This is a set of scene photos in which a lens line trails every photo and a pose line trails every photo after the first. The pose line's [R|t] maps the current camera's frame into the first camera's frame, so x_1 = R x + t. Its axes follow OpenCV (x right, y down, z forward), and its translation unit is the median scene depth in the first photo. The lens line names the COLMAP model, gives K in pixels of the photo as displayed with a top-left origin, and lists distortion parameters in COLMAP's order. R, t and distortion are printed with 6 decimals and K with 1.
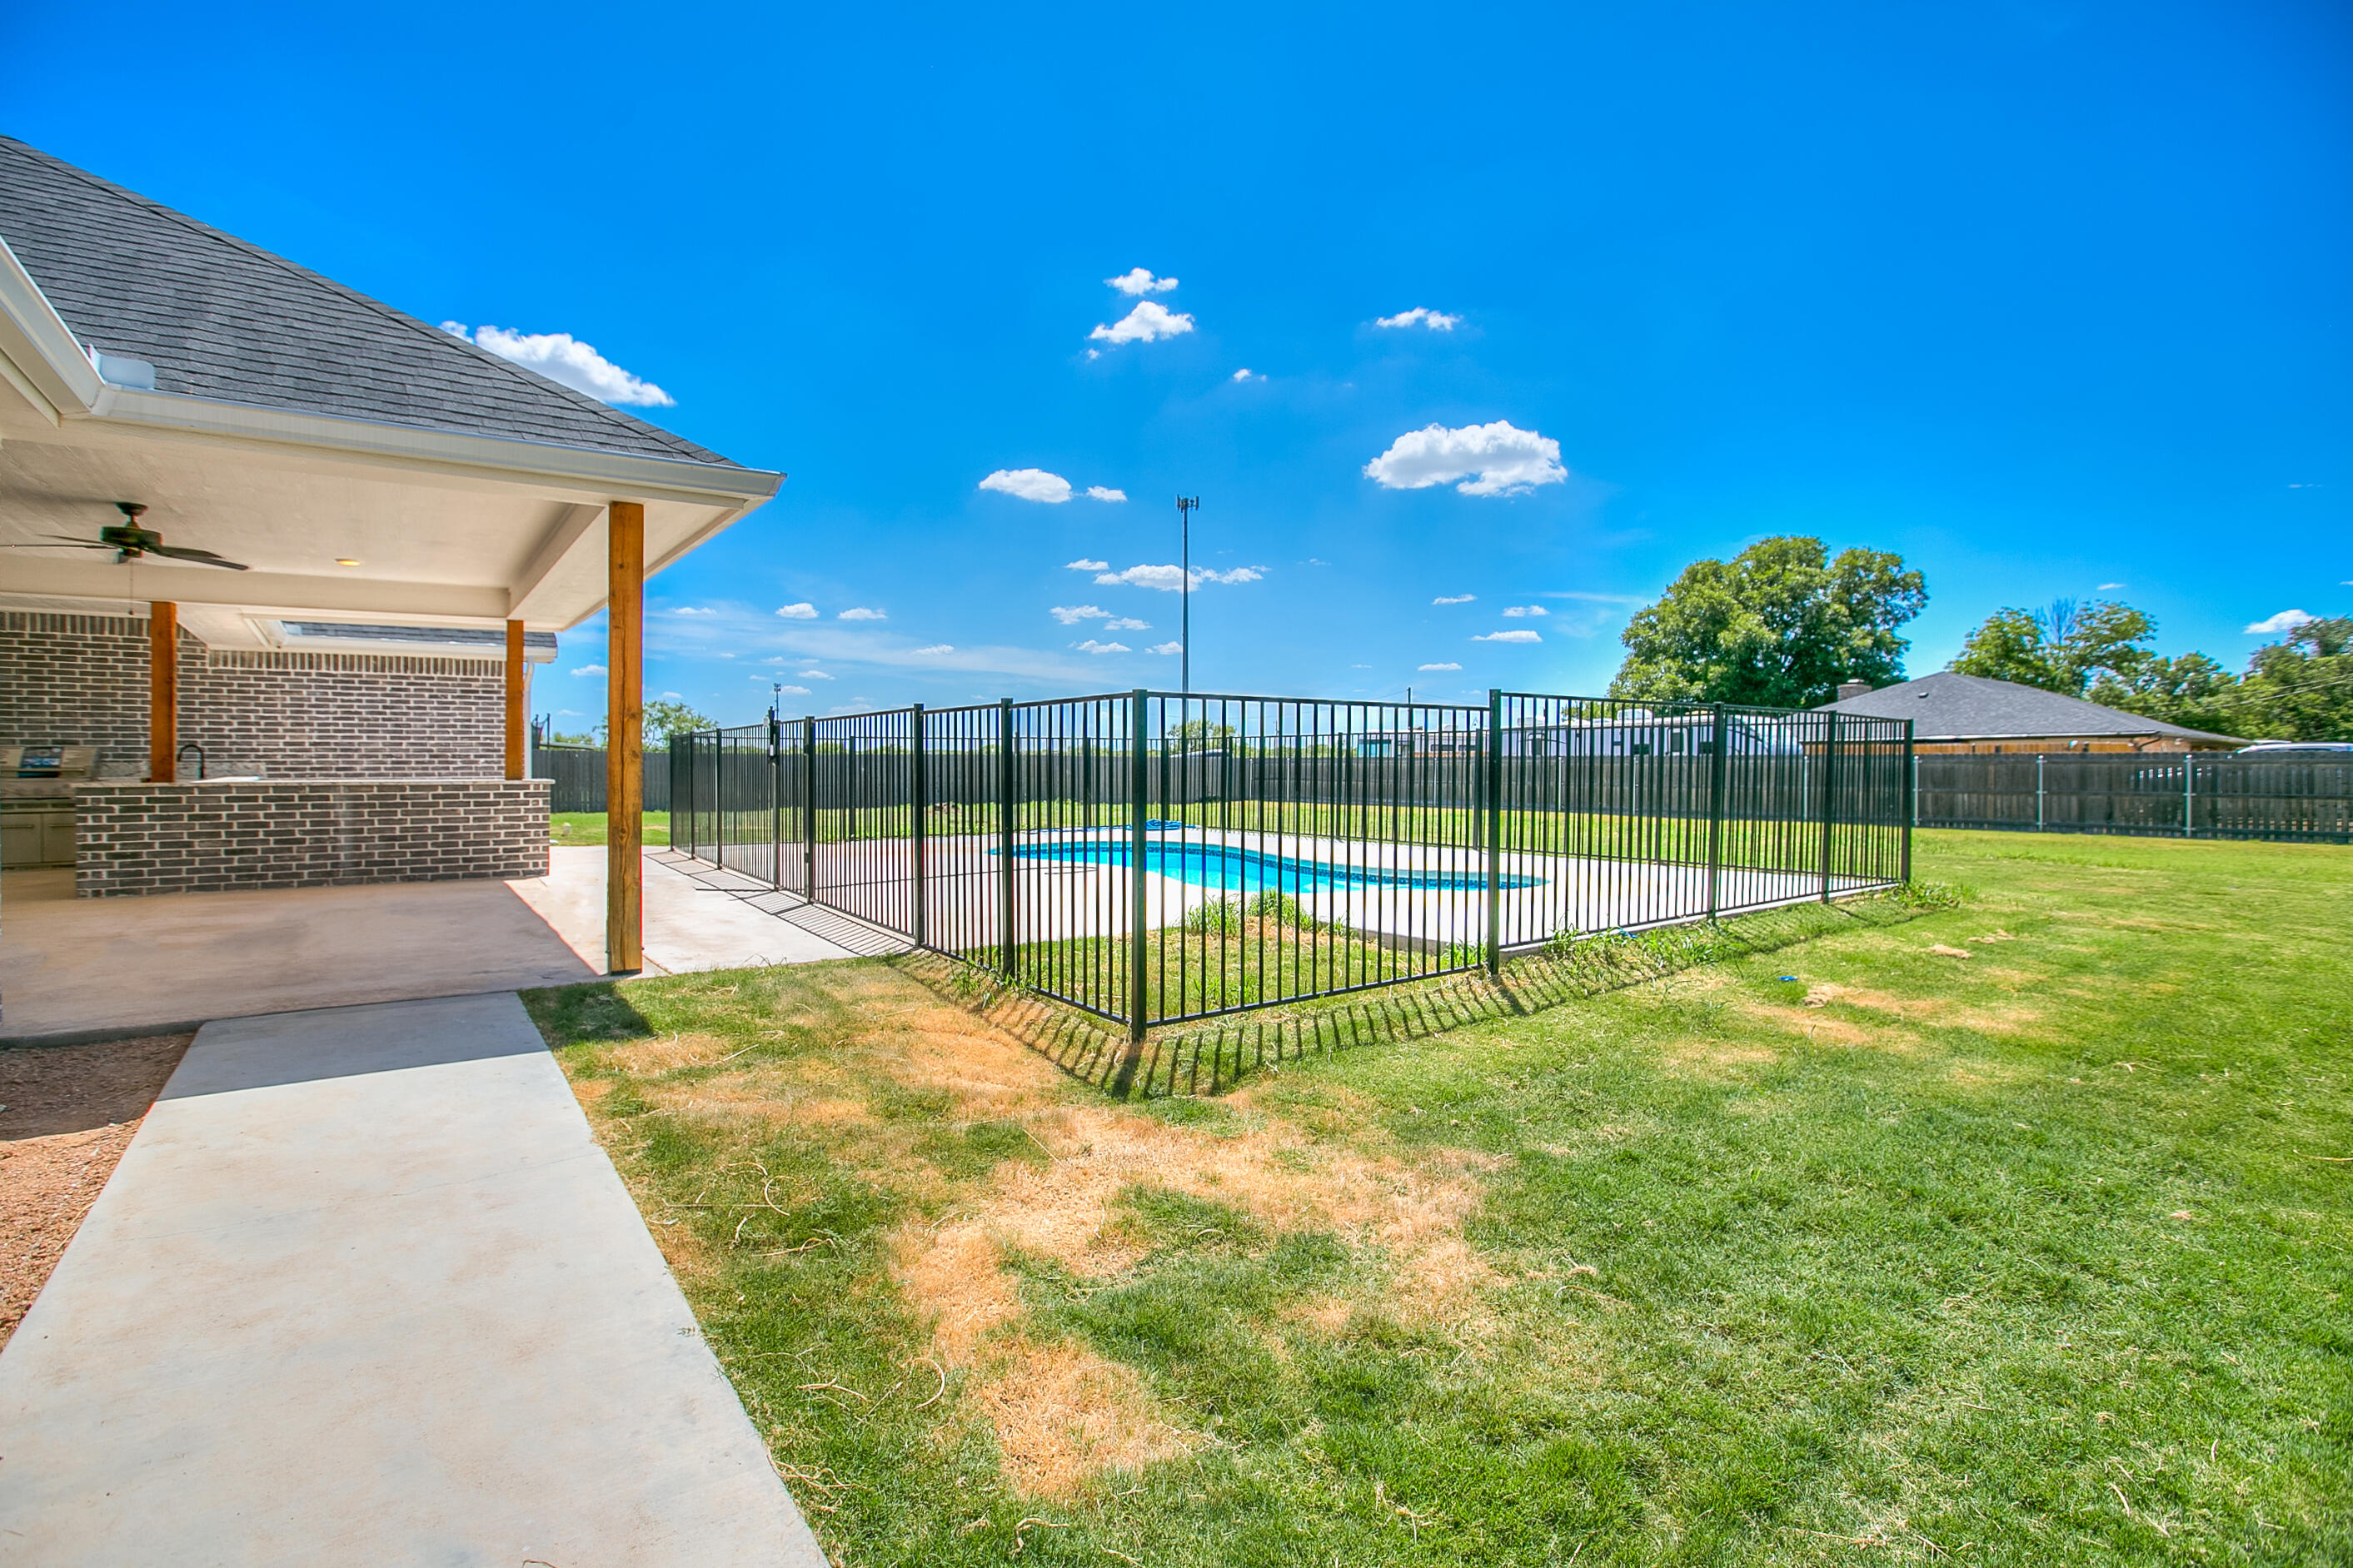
lens RADIAL K [[1125.2, 0, 1159.7], [0, 1125.2, 780.2], [0, 0, 1]] dist [-0.025966, 0.005482]
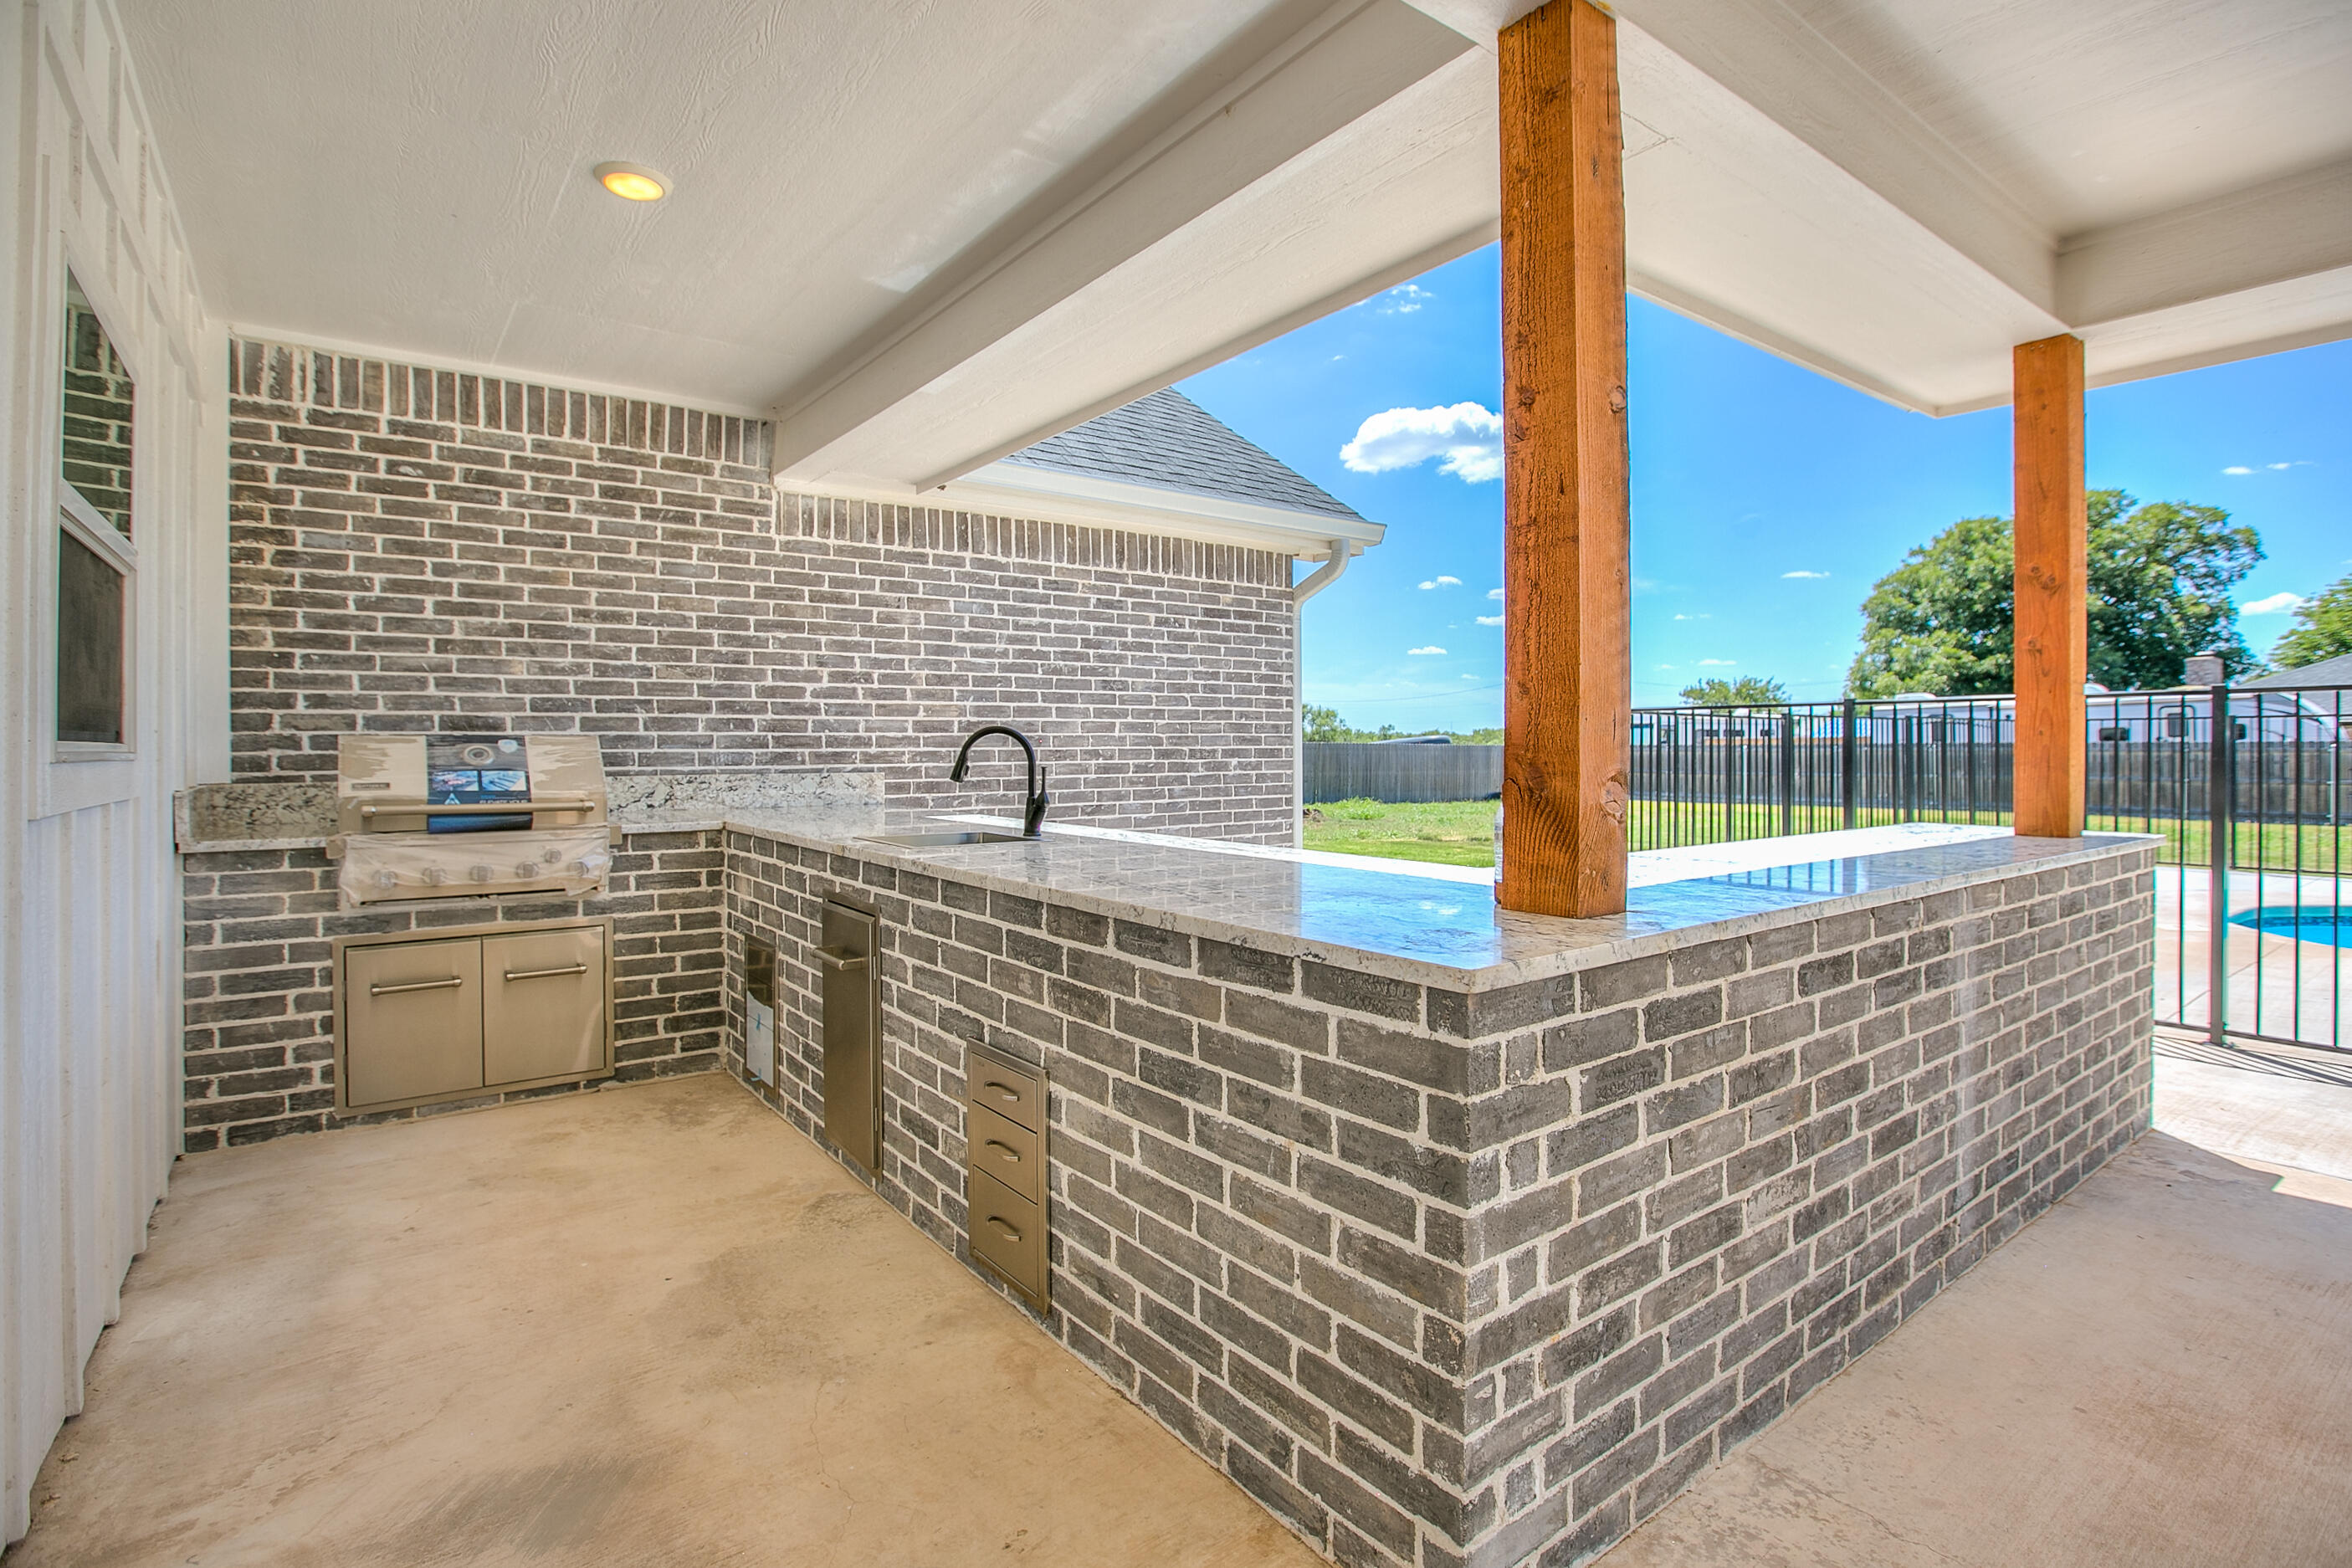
lens RADIAL K [[1124.8, 0, 1146.4], [0, 1124.8, 756.1], [0, 0, 1]] dist [-0.025966, 0.005482]
pose [[0.999927, -0.003940, 0.011387, -0.829746], [0.004036, 0.999957, -0.008405, -0.020943], [-0.011353, 0.008450, 0.999900, 0.673489]]
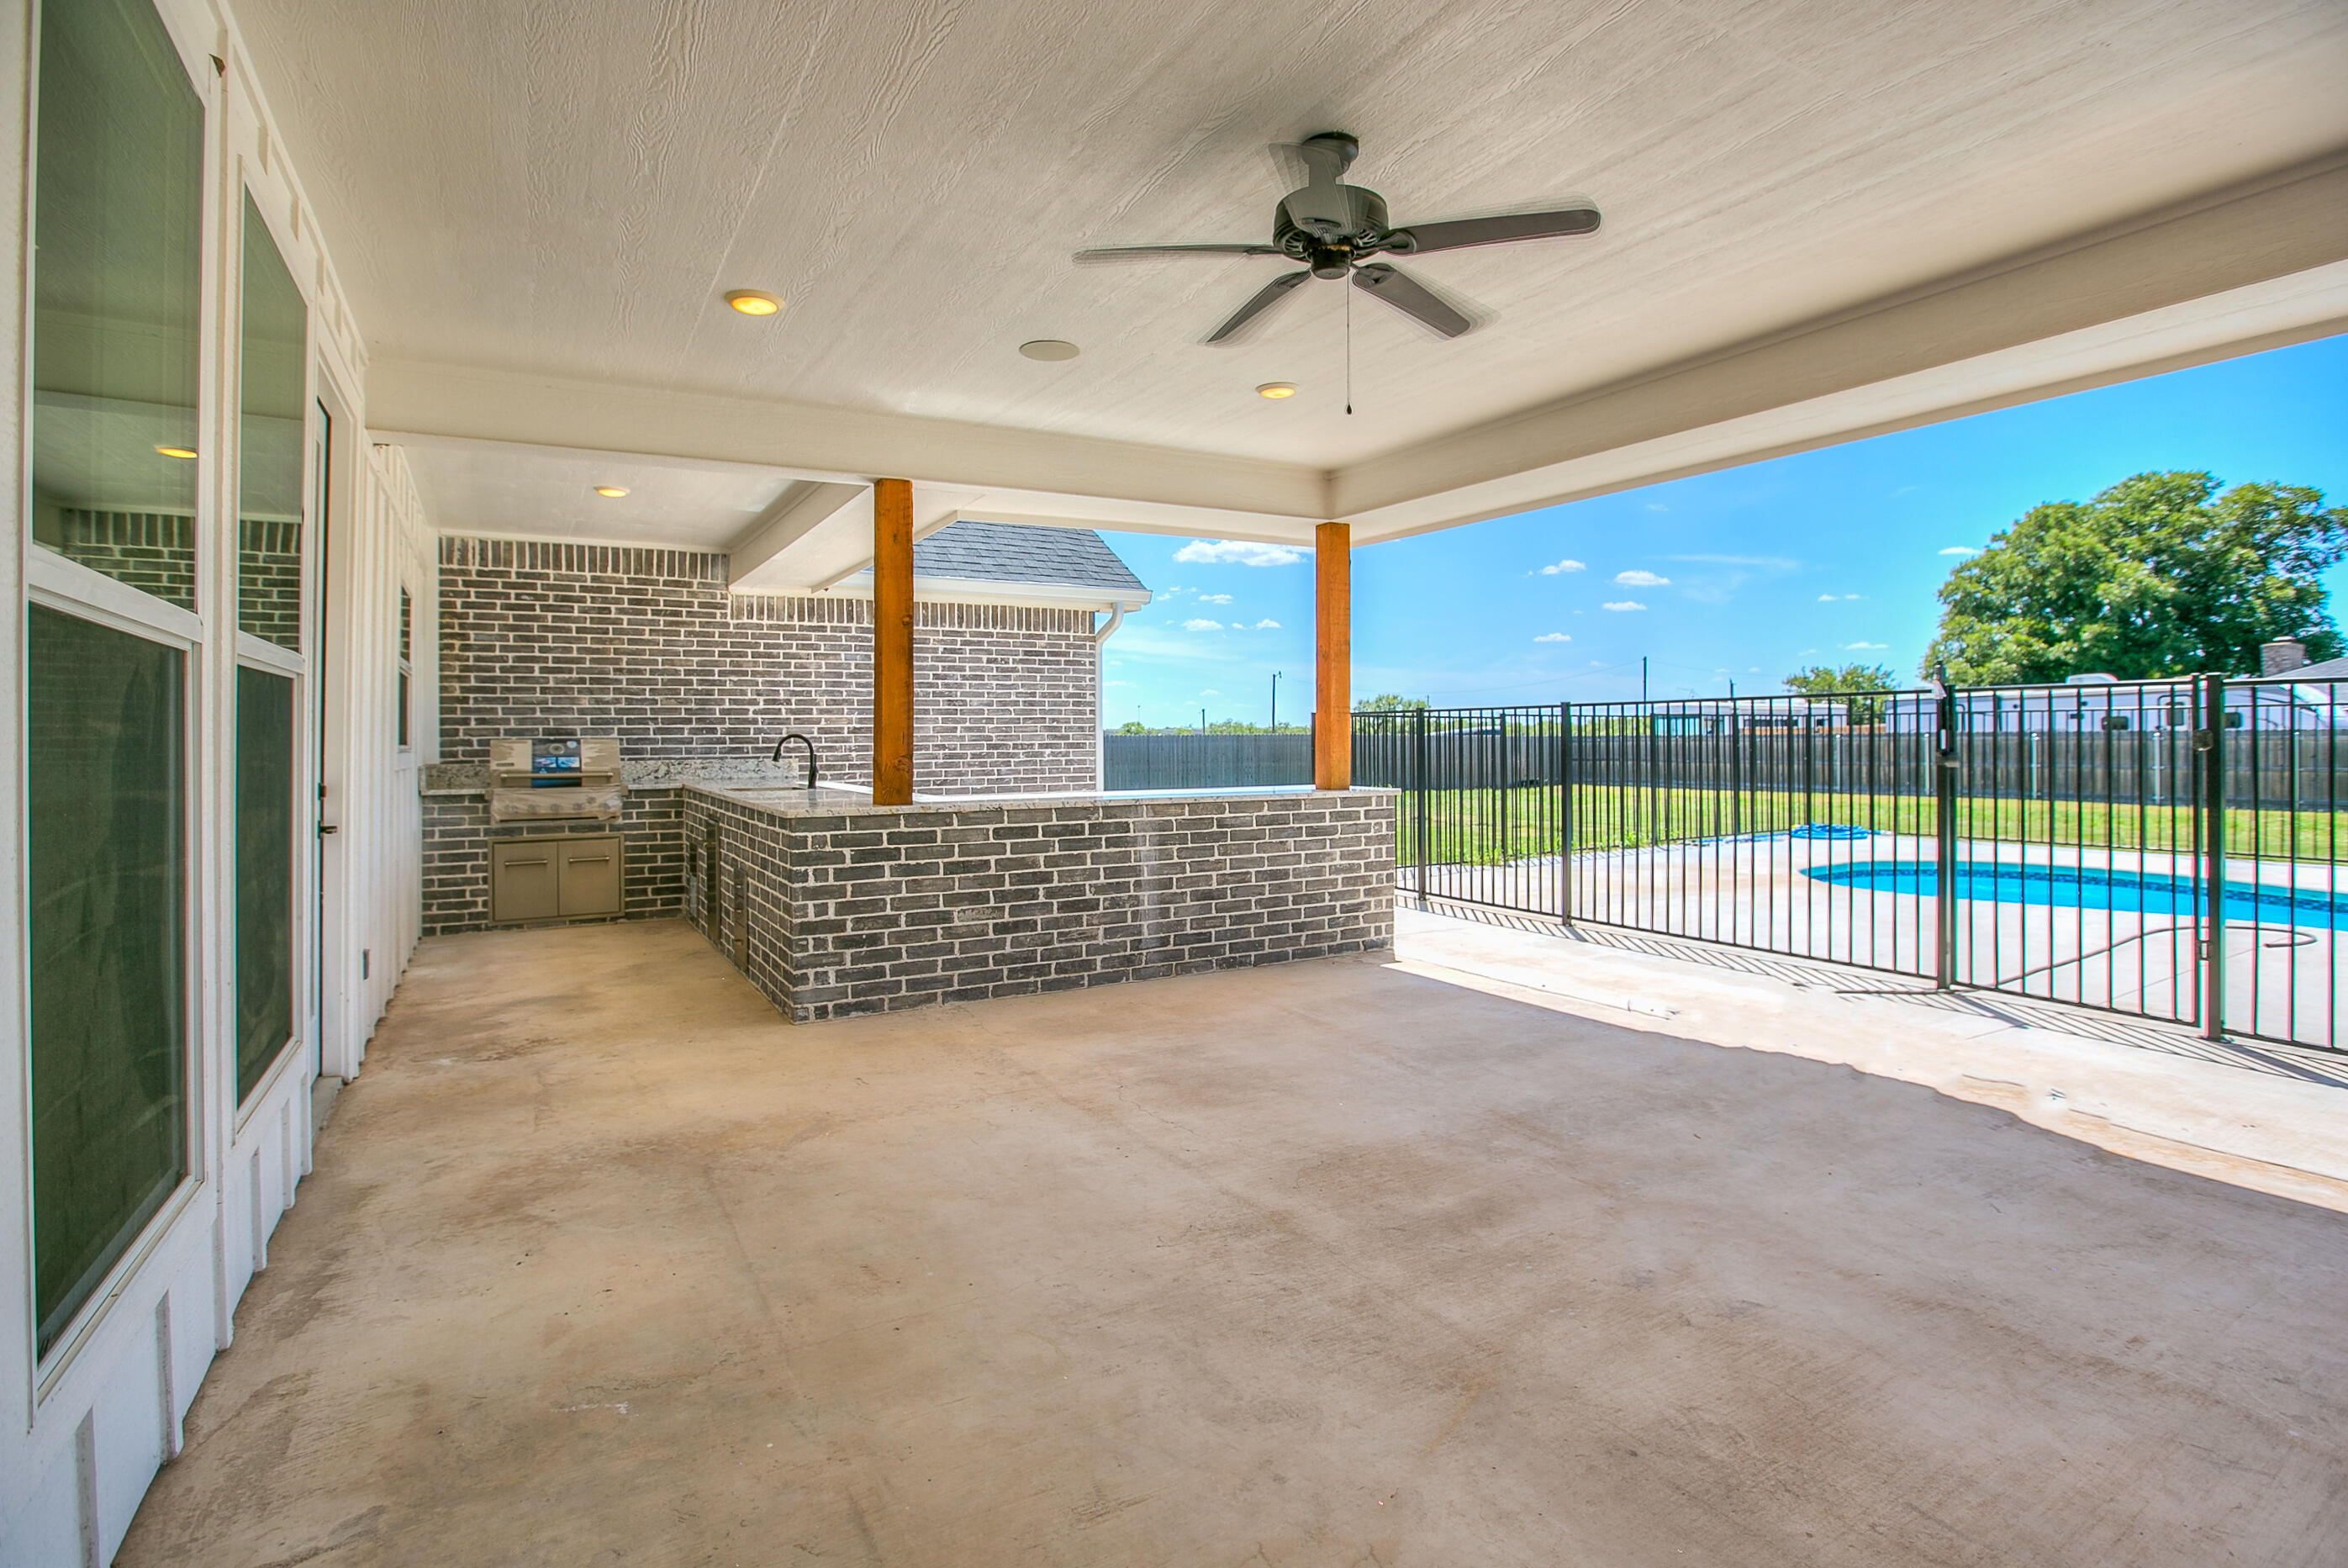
lens RADIAL K [[1123.0, 0, 1135.1], [0, 1123.0, 744.2], [0, 0, 1]] dist [-0.025966, 0.005482]
pose [[0.994540, -0.006872, -0.104128, -0.610079], [0.005703, 0.999917, -0.011521, -0.017952], [0.104199, 0.010864, 0.994497, 0.379571]]
